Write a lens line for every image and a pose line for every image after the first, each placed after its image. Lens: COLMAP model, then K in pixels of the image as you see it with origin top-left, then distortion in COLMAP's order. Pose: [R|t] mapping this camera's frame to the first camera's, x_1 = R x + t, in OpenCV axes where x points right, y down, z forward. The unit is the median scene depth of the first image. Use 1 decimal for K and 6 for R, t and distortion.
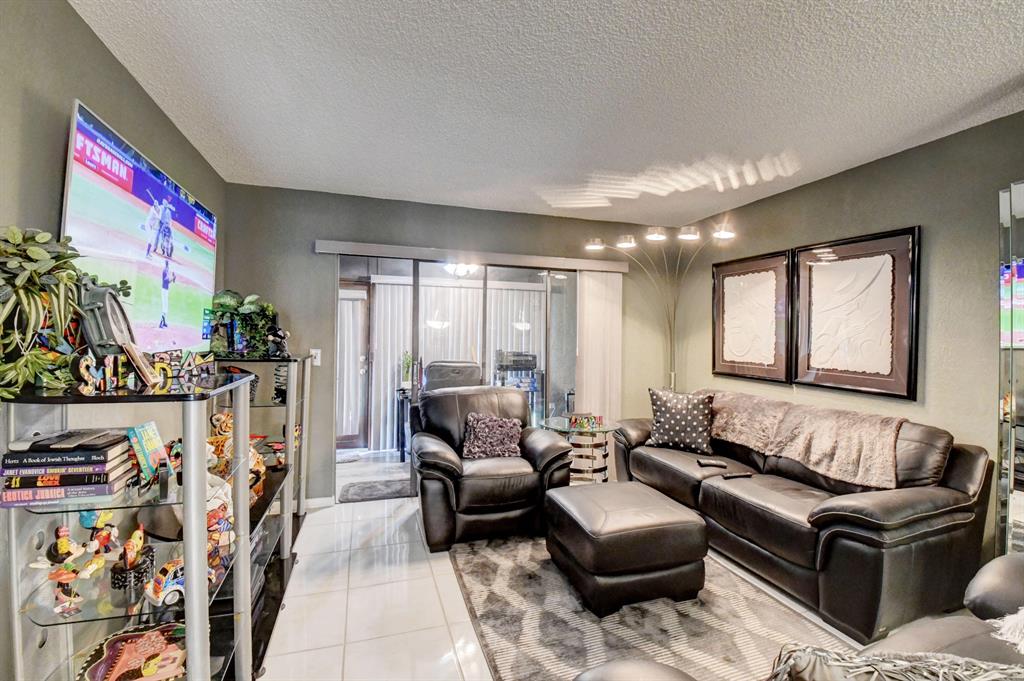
lens RADIAL K [[449.9, 0, 519.6], [0, 449.9, 336.1], [0, 0, 1]] dist [0.004867, -0.017363]
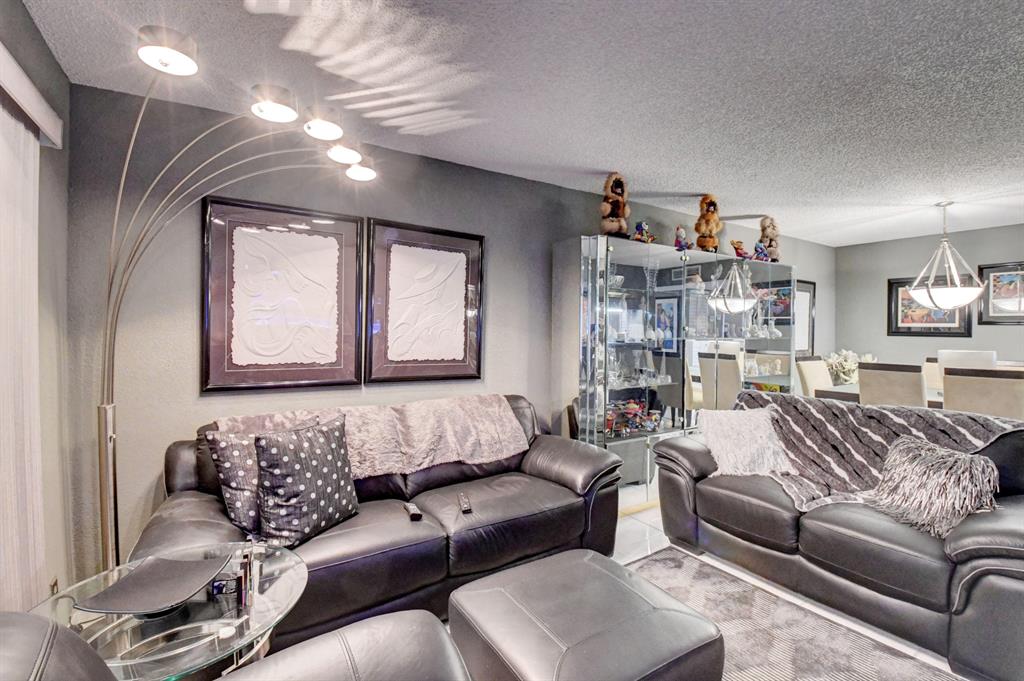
lens RADIAL K [[449.9, 0, 518.4], [0, 449.9, 334.3], [0, 0, 1]] dist [0.004867, -0.017363]
pose [[-0.253907, -0.018444, 0.967053, -0.250654], [-0.004353, 0.999830, 0.017926, 0.000634], [-0.967219, 0.000342, -0.253944, 0.931977]]
